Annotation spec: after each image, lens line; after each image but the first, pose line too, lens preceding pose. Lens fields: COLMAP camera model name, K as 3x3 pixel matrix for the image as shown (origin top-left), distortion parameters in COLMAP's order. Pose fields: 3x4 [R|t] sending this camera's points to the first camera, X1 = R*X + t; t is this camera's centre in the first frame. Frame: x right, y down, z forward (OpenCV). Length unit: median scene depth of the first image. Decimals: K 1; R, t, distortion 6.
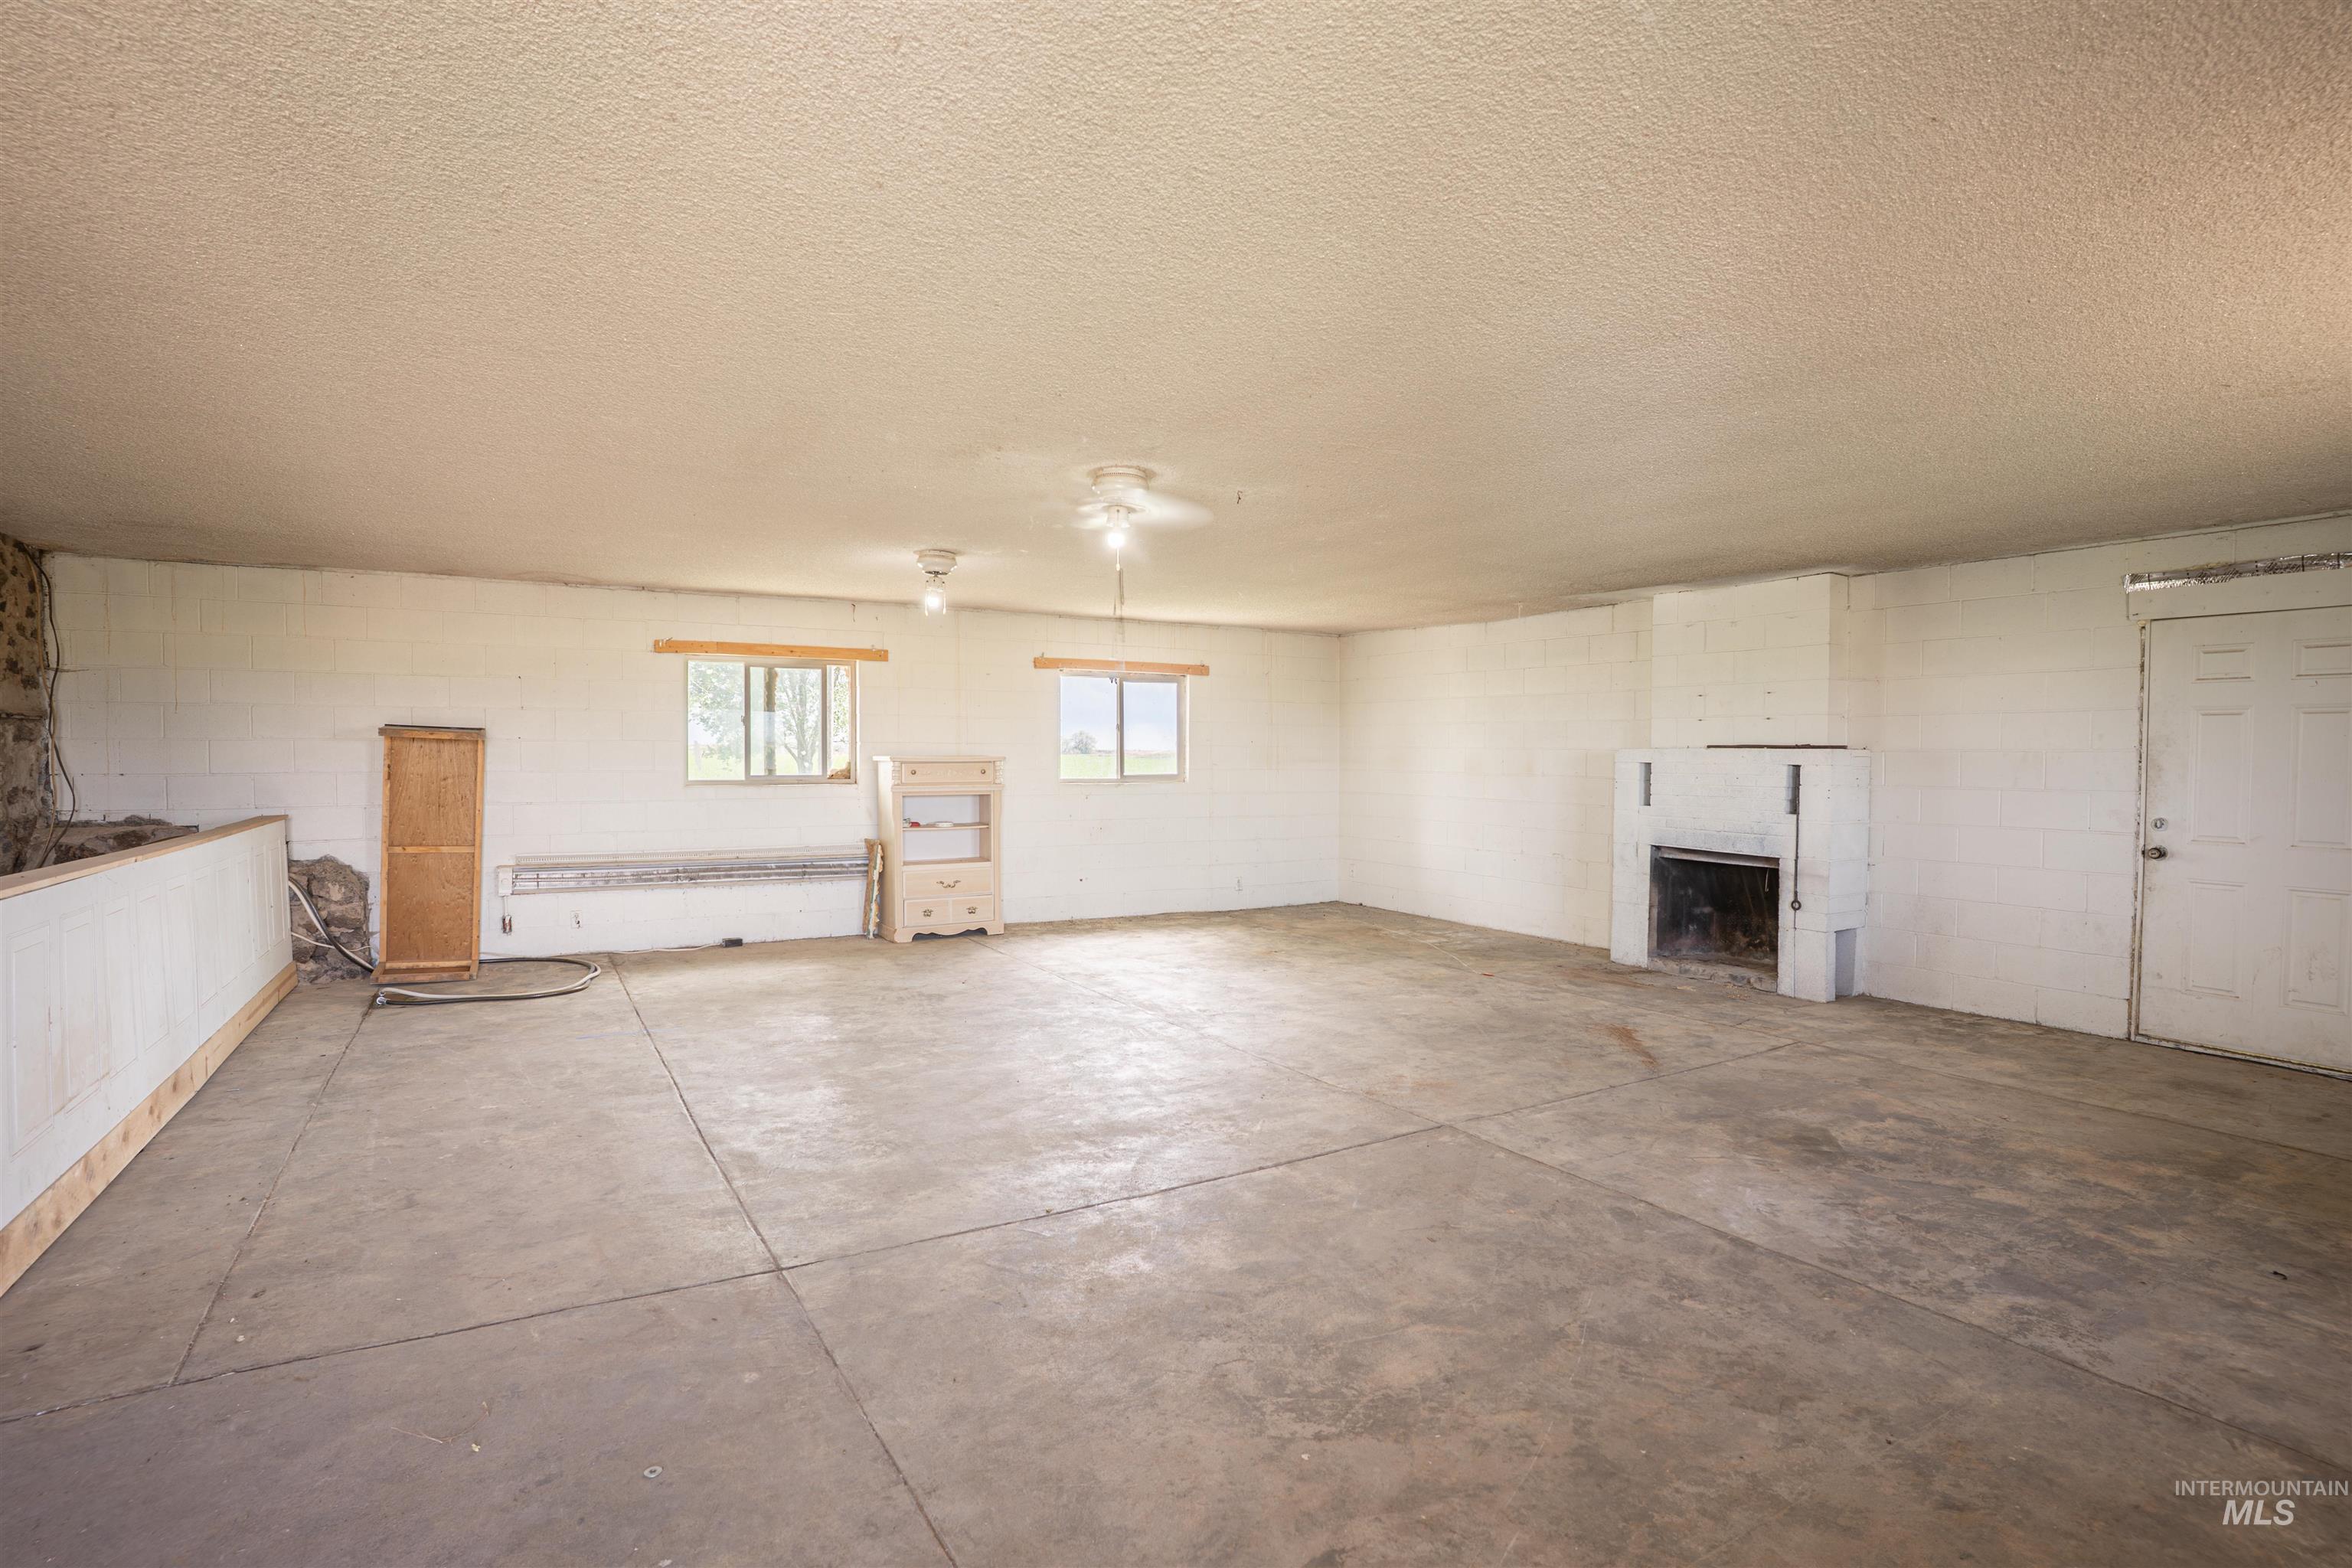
lens RADIAL K [[1163.4, 0, 1168.7], [0, 1163.4, 781.1], [0, 0, 1]] dist [-0.090218, 0.042542]
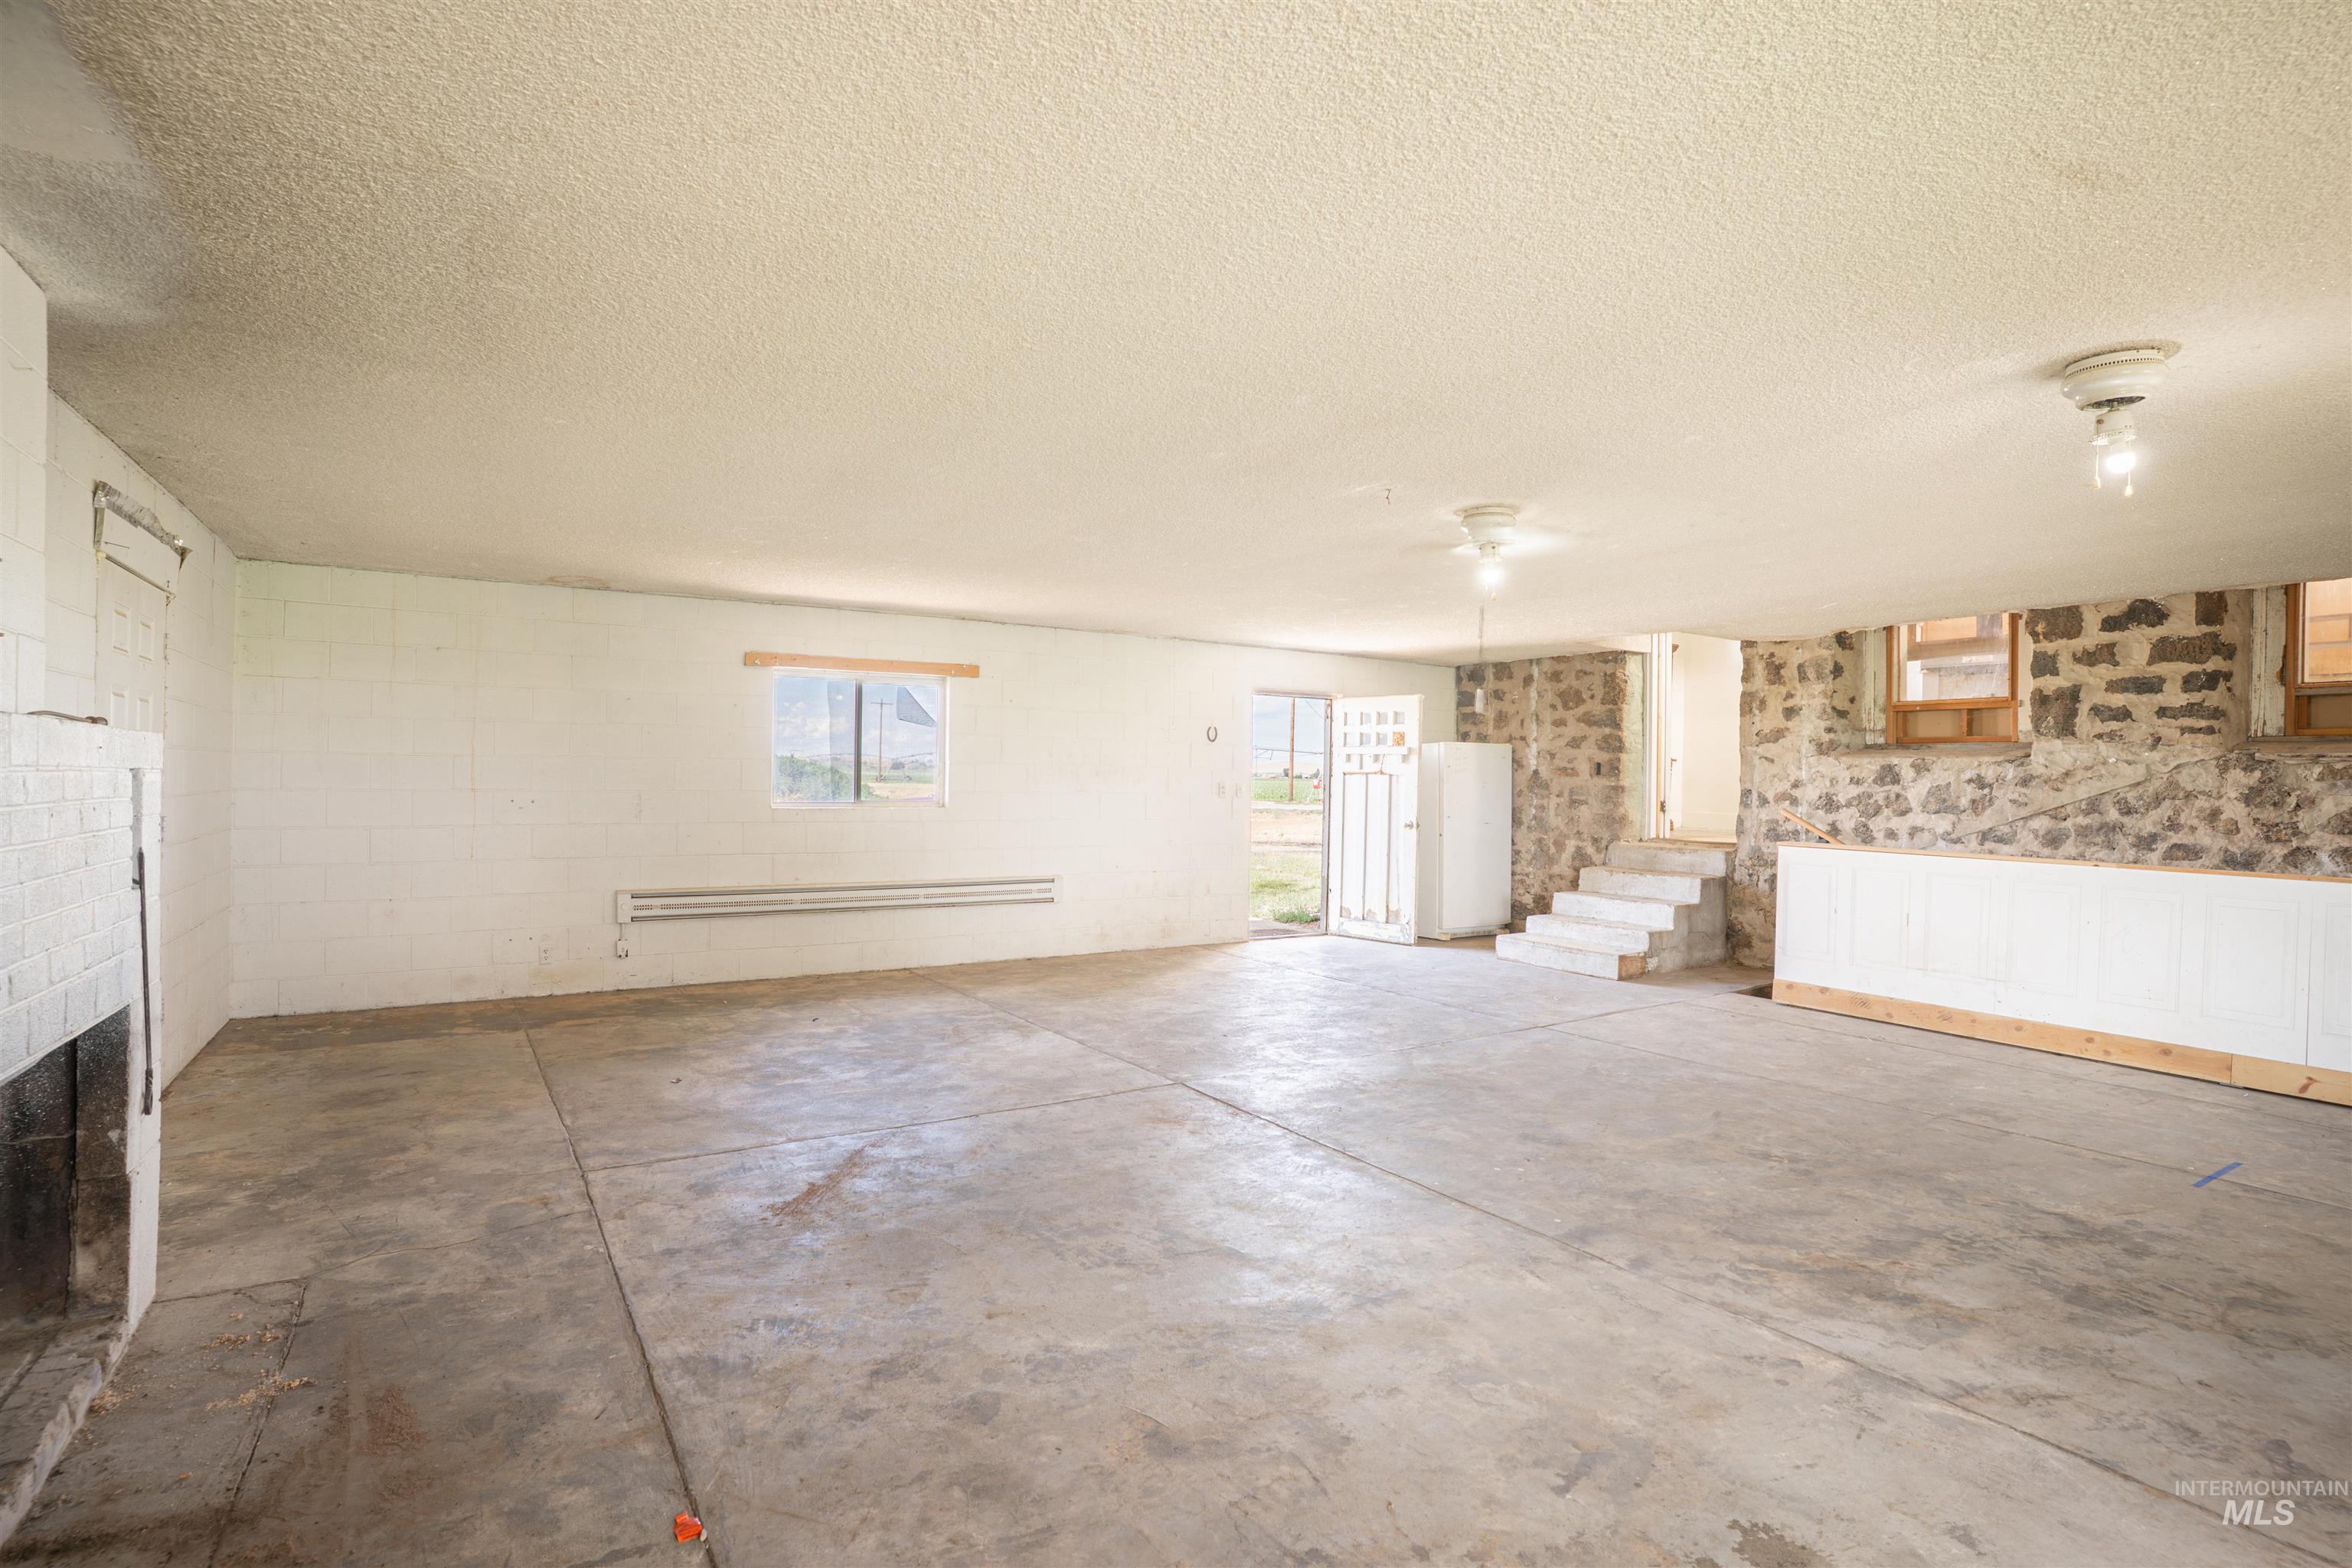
lens RADIAL K [[1163.4, 0, 1168.7], [0, 1163.4, 781.1], [0, 0, 1]] dist [-0.090218, 0.042542]
pose [[-0.999459, -0.021324, -0.025044, 0.194527], [-0.021992, 0.999402, 0.026691, -0.030950], [0.024460, 0.027227, -0.999330, 1.477003]]
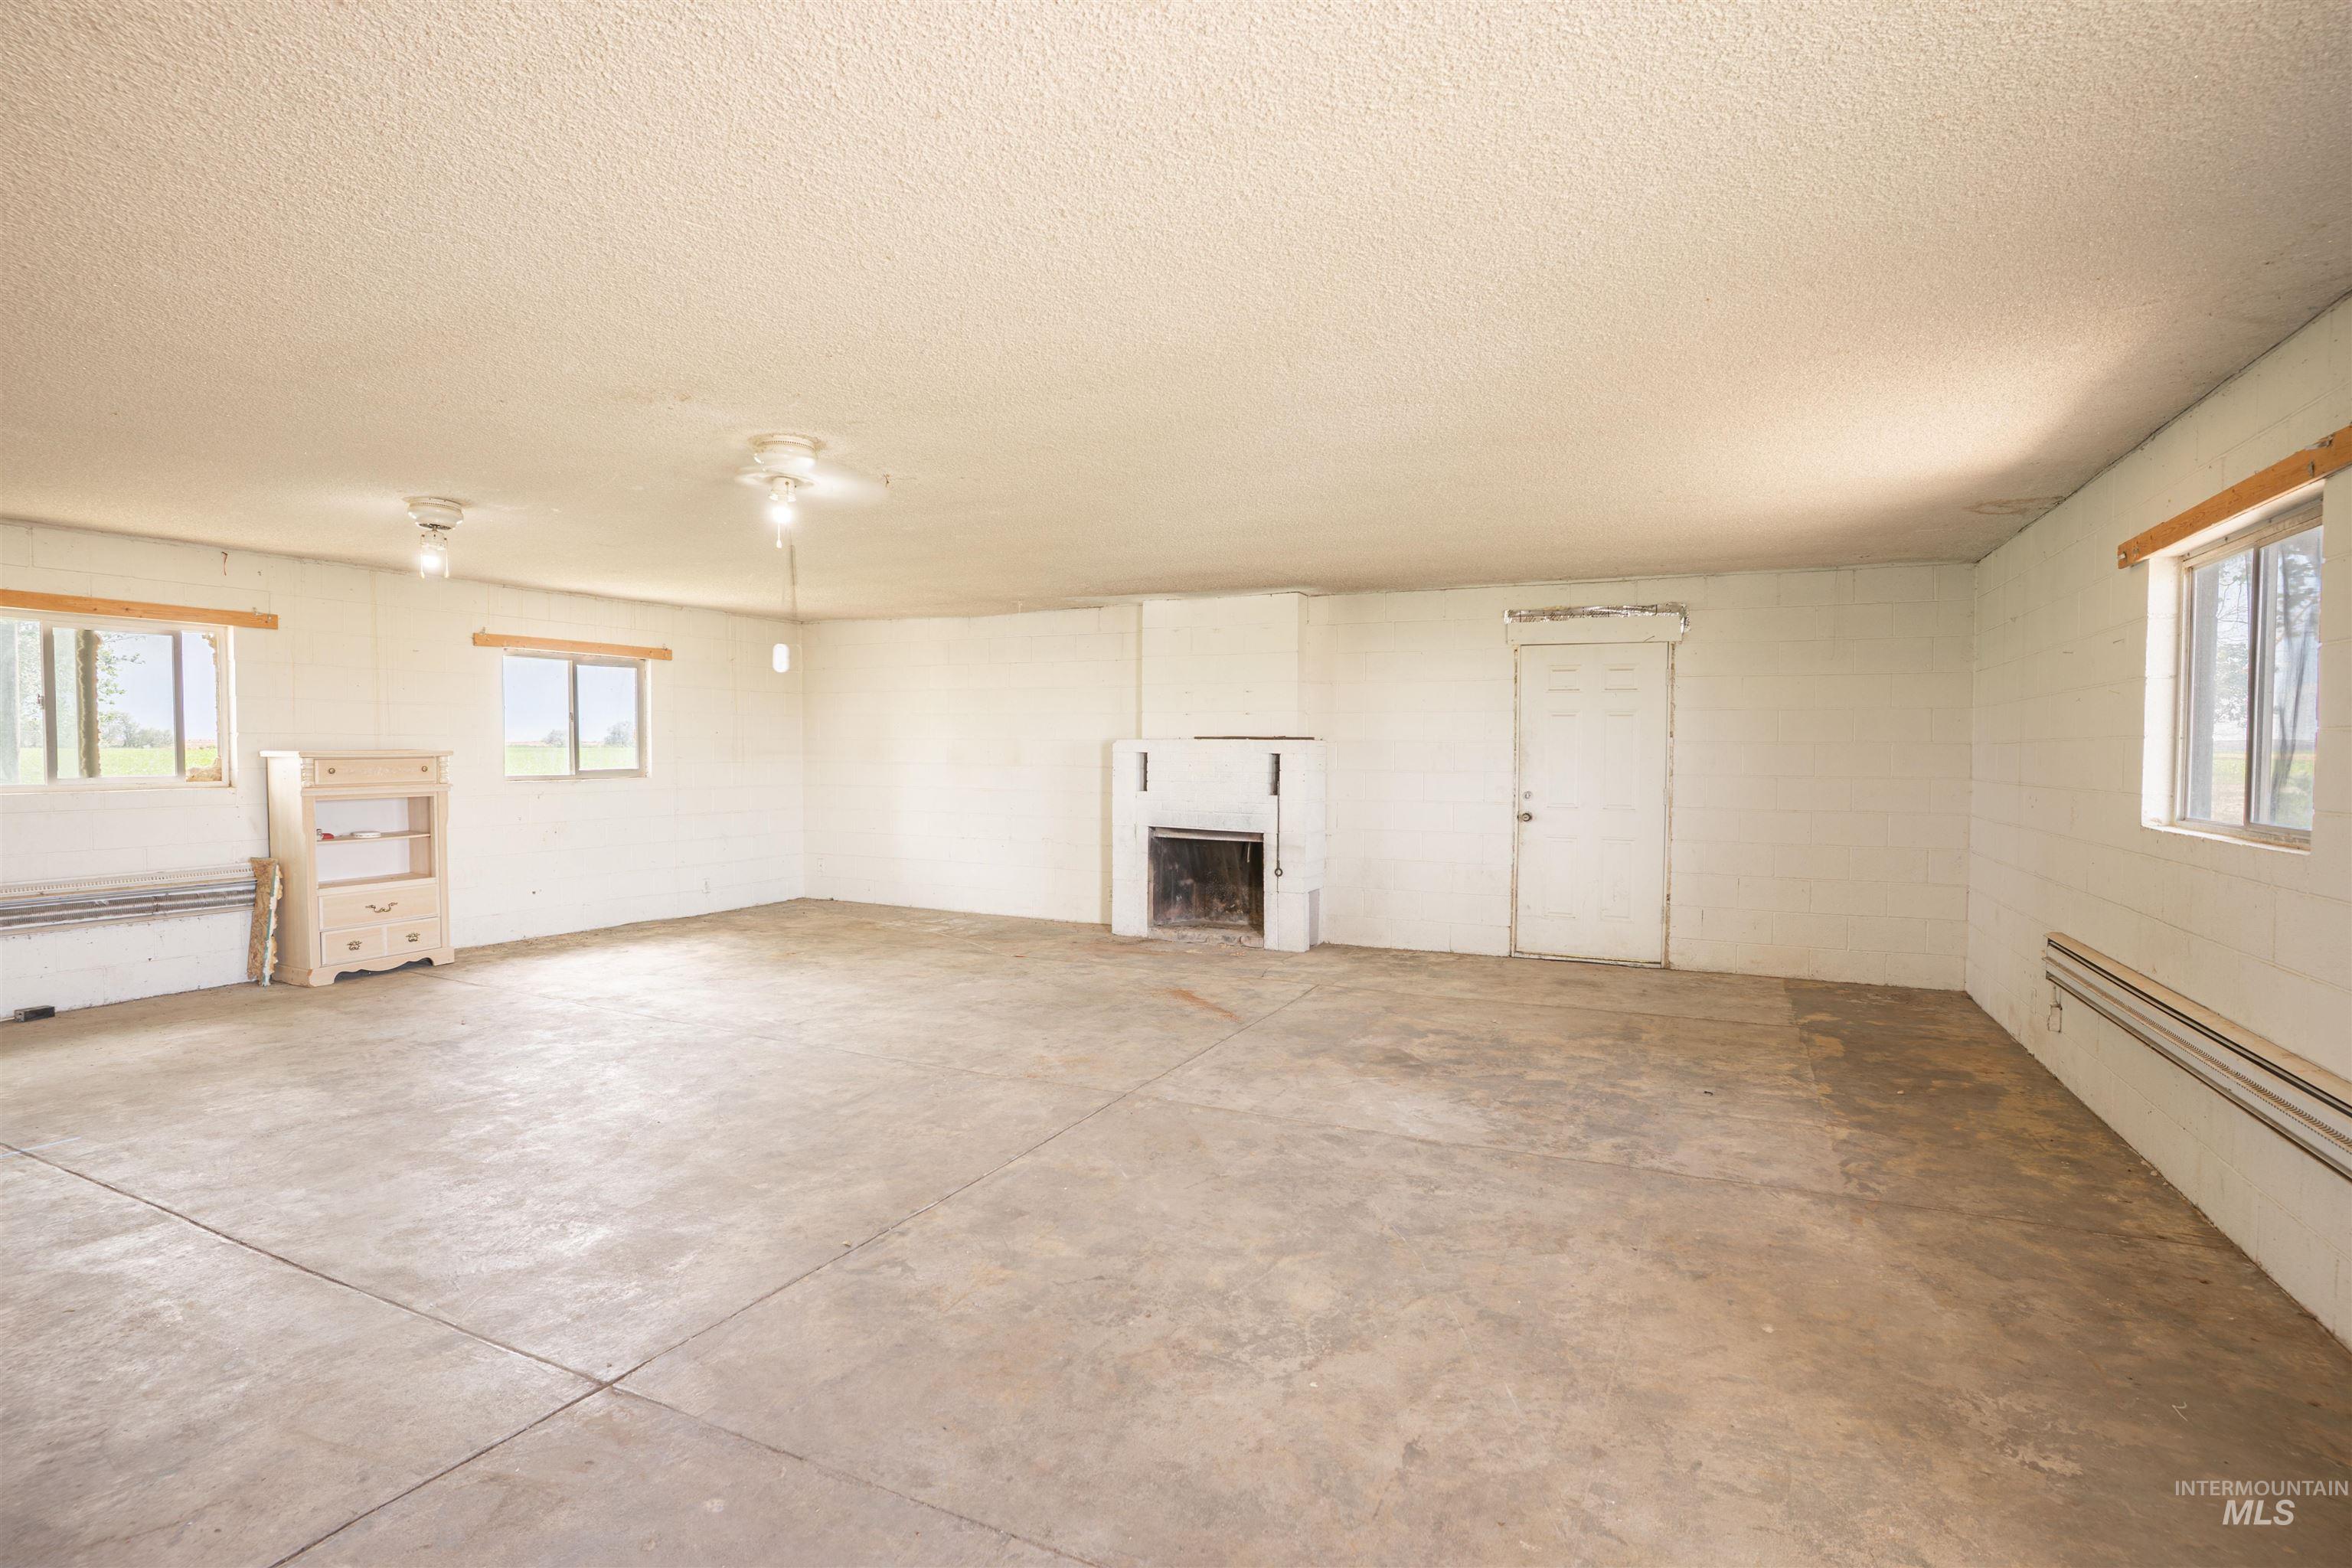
lens RADIAL K [[1163.4, 0, 1168.7], [0, 1163.4, 781.1], [0, 0, 1]] dist [-0.090218, 0.042542]
pose [[0.836459, -0.019216, 0.547693, -0.210224], [0.014236, 0.999810, 0.013337, -0.003493], [-0.547845, -0.003359, 0.836573, 0.052858]]
